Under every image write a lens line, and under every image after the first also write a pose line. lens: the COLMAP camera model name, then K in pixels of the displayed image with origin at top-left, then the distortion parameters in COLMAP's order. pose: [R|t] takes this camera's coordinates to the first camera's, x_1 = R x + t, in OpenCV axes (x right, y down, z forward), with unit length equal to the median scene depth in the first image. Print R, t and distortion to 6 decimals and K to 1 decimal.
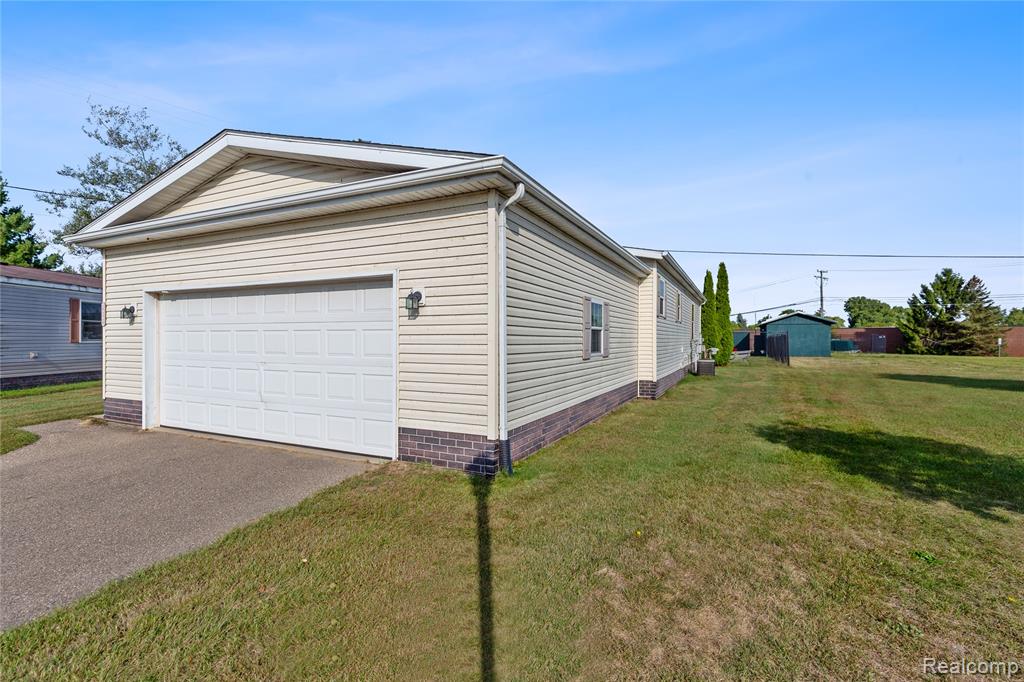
lens RADIAL K [[471.7, 0, 512.0], [0, 471.7, 341.0], [0, 0, 1]] dist [0.000172, 0.000001]
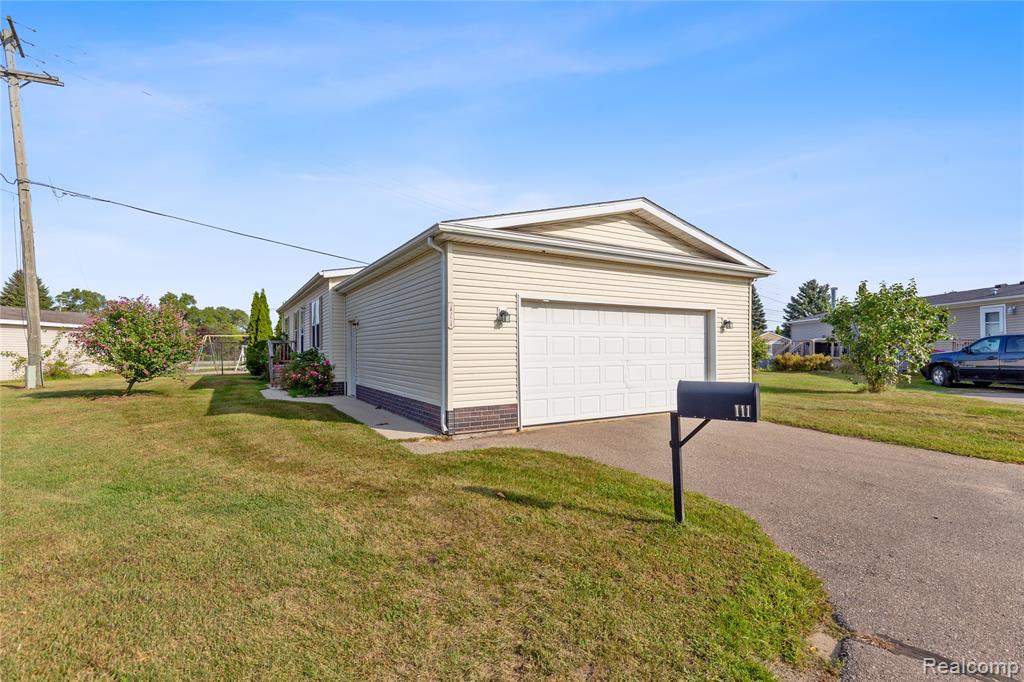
lens RADIAL K [[471.7, 0, 512.0], [0, 471.7, 341.0], [0, 0, 1]] dist [0.000172, 0.000001]
pose [[0.554947, 0.010575, 0.831819, -1.654256], [0.012932, 0.999689, -0.021337, 0.012853], [-0.831786, 0.022598, 0.554637, 0.442599]]
